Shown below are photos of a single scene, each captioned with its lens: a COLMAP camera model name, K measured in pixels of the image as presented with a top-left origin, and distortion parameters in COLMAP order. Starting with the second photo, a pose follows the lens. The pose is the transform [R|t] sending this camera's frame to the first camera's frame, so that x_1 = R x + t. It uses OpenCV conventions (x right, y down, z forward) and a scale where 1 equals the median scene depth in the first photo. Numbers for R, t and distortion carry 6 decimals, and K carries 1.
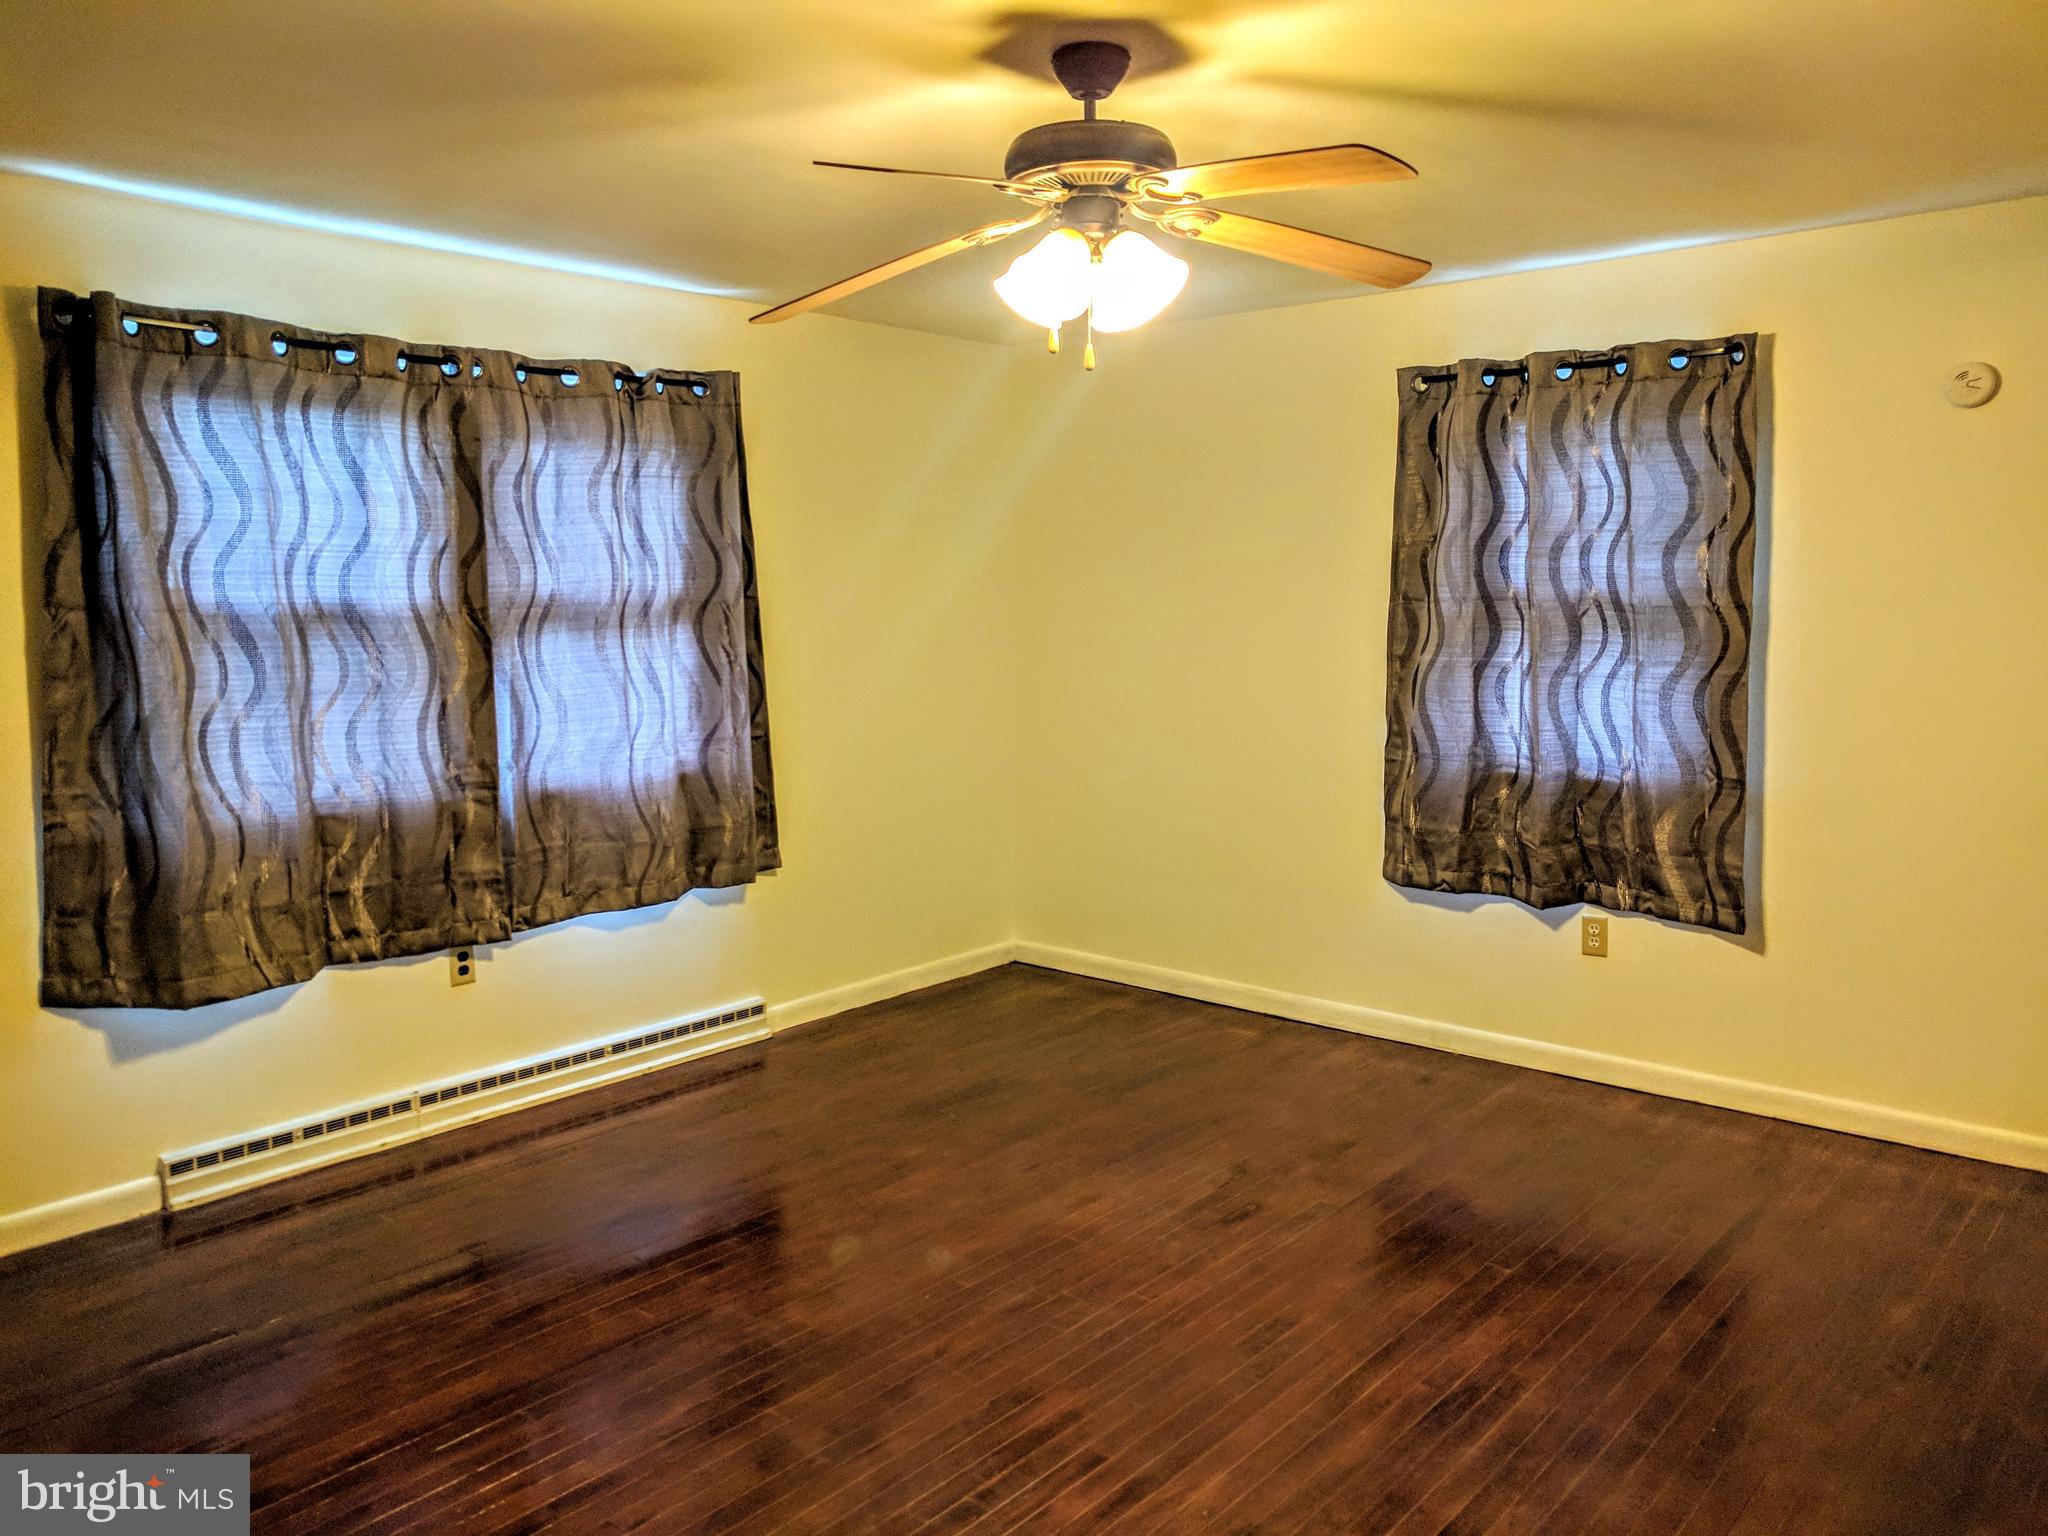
lens RADIAL K [[1541.8, 0, 1021.8], [0, 1541.8, 773.8], [0, 0, 1]] dist [0.016139, -0.001651]
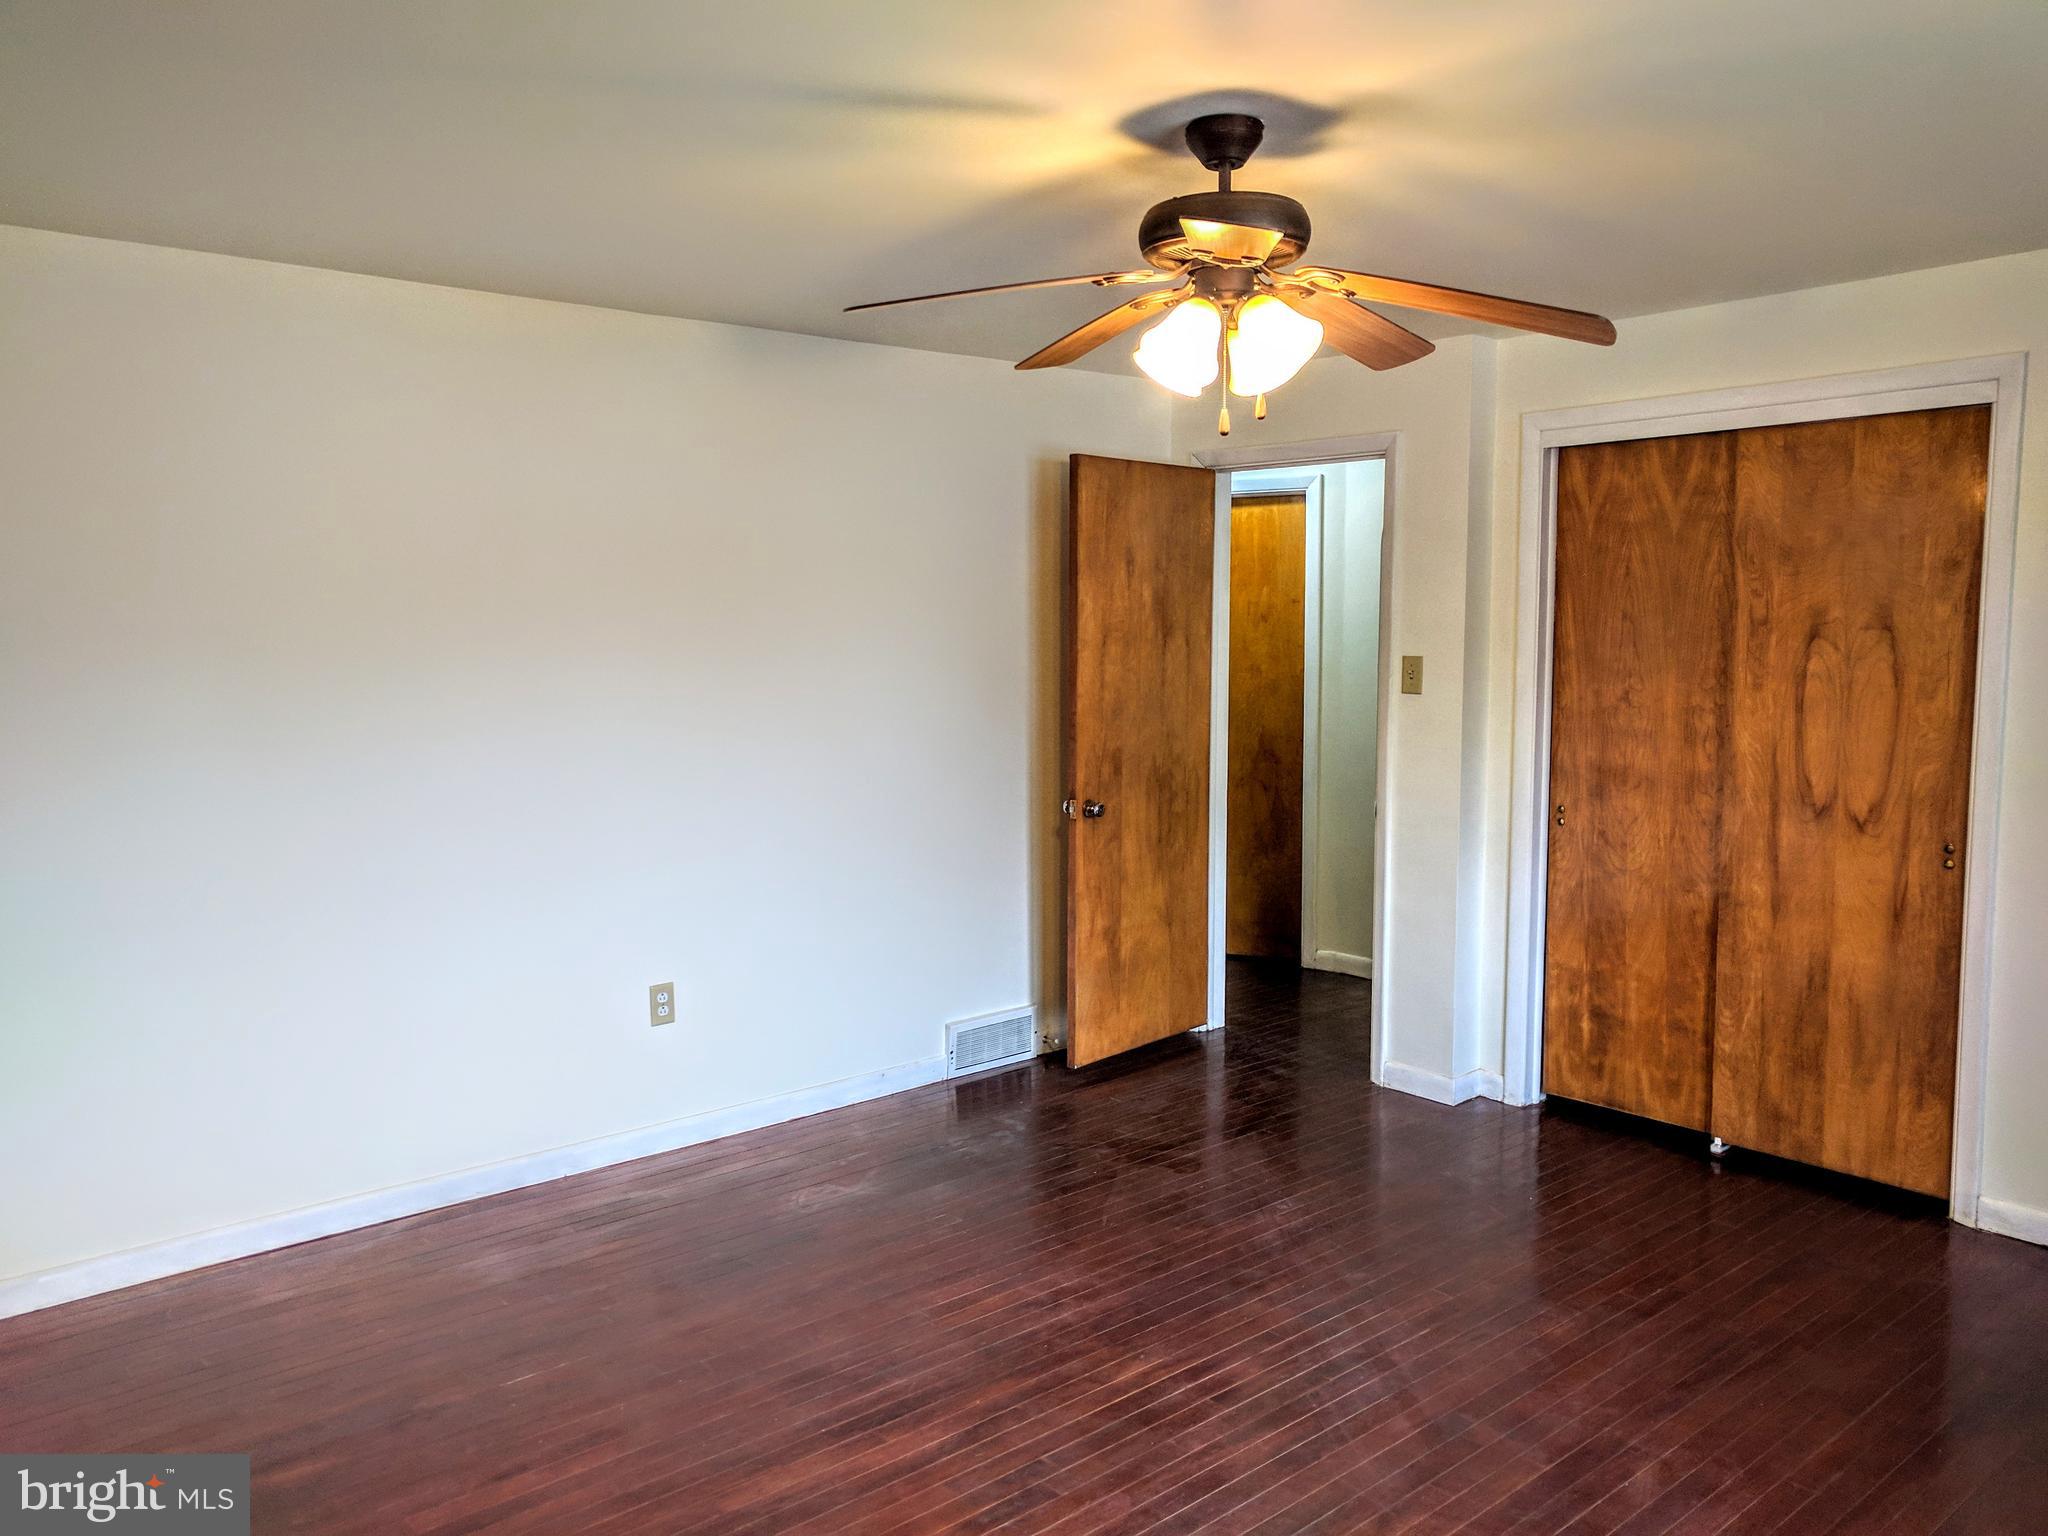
lens RADIAL K [[1541.8, 0, 1024.0], [0, 1541.8, 768.0], [0, 0, 1]] dist [0.016139, -0.001651]
pose [[-0.990380, -0.003062, 0.138337, 0.025346], [0.027462, 0.975518, 0.218196, -0.190657], [-0.135619, 0.219896, -0.966050, 1.436972]]
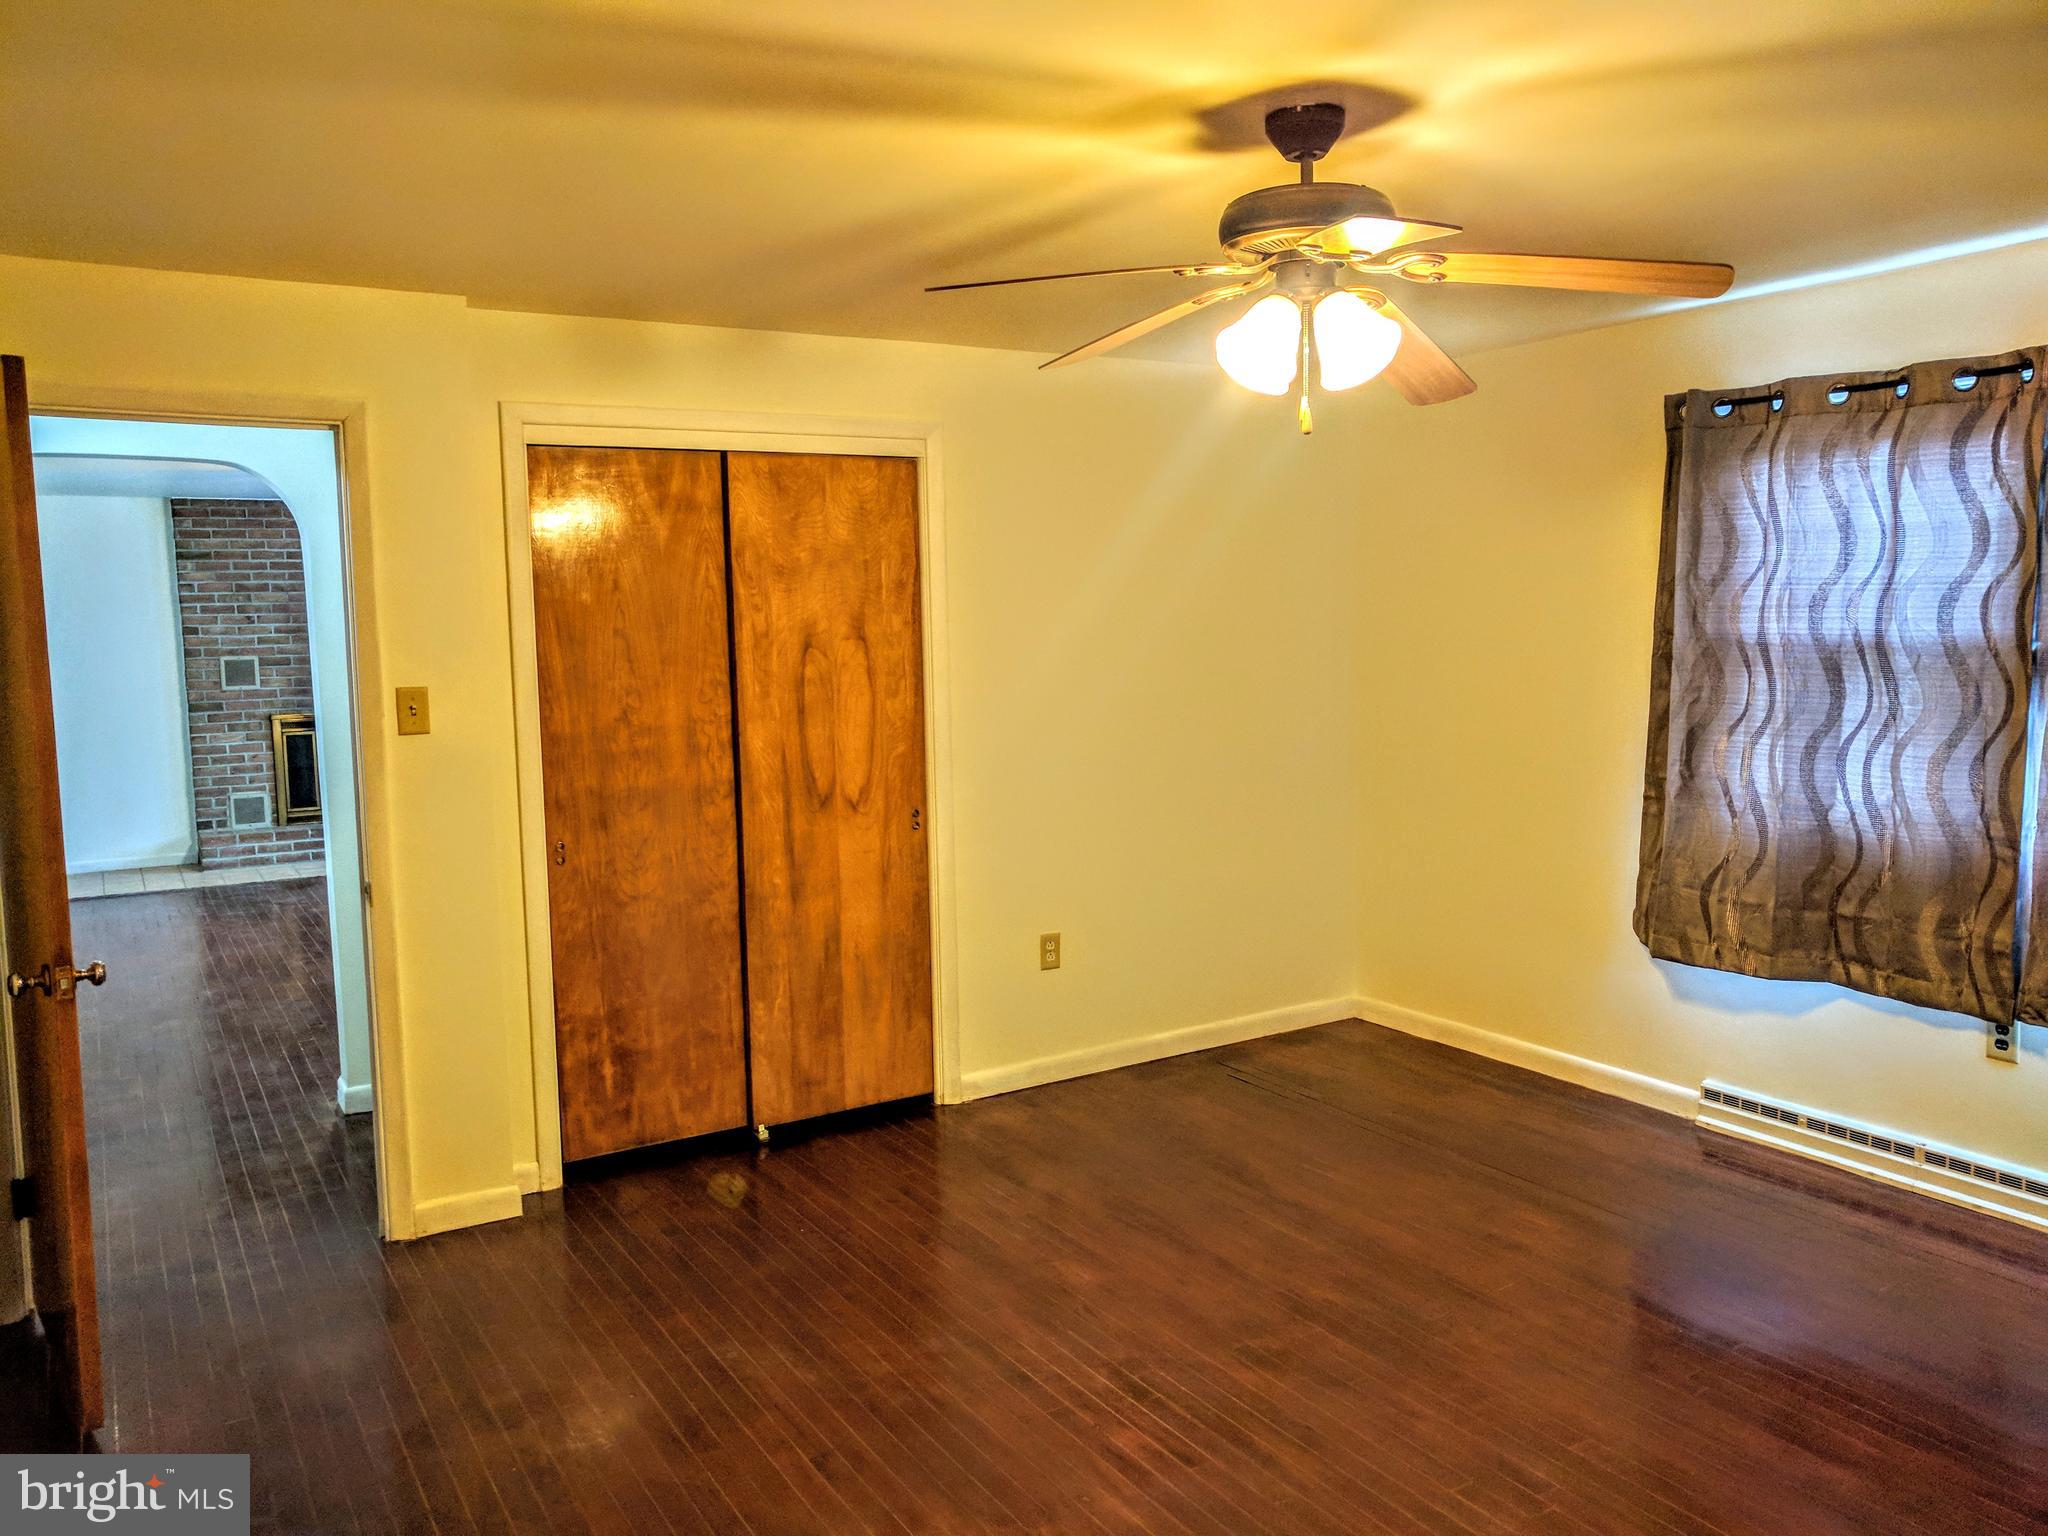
lens RADIAL K [[1541.8, 0, 1022.6], [0, 1541.8, 765.3], [0, 0, 1]] dist [0.016139, -0.001651]
pose [[-0.300198, 0.108232, -0.947717, 0.742689], [-0.092909, 0.985500, 0.141976, -0.123197], [0.949341, 0.130672, -0.285789, 0.803176]]
